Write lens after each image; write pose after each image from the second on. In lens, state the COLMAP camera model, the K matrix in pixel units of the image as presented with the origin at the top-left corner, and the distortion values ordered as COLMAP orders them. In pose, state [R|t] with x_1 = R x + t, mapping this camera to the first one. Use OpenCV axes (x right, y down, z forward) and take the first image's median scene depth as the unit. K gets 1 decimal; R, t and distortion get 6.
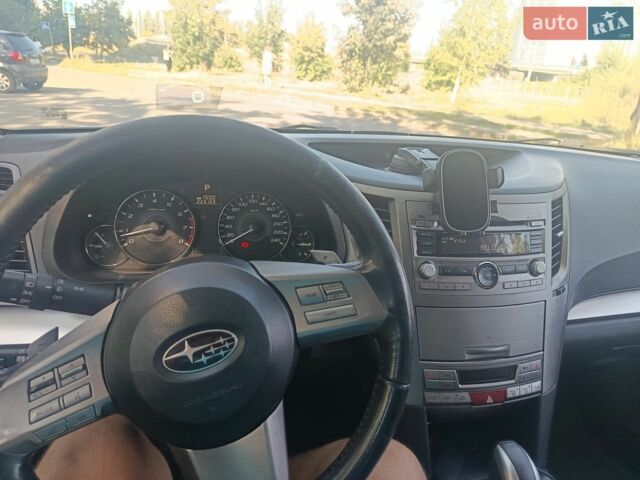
lens RADIAL K [[480.7, 0, 320.7], [0, 480.7, 237.6], [0, 0, 1]] dist [-0.009981, 0.002337]
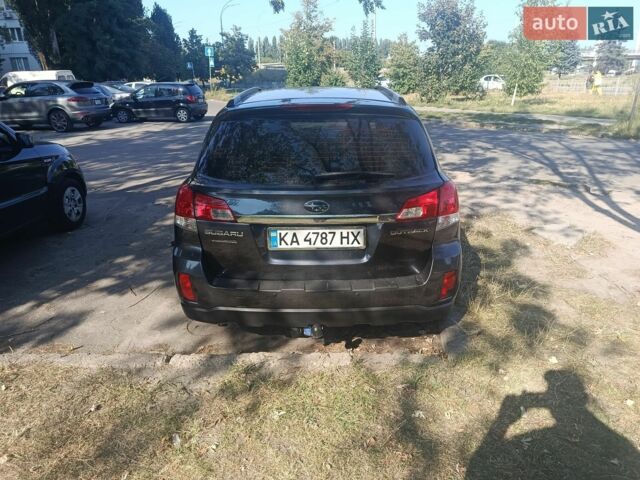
lens RADIAL K [[480.7, 0, 320.2], [0, 480.7, 241.9], [0, 0, 1]] dist [-0.009981, 0.002337]
pose [[0.972366, -0.009766, -0.233258, 0.047267], [0.006705, 0.999881, -0.013912, 0.040116], [0.233366, 0.011963, 0.972315, -0.148701]]
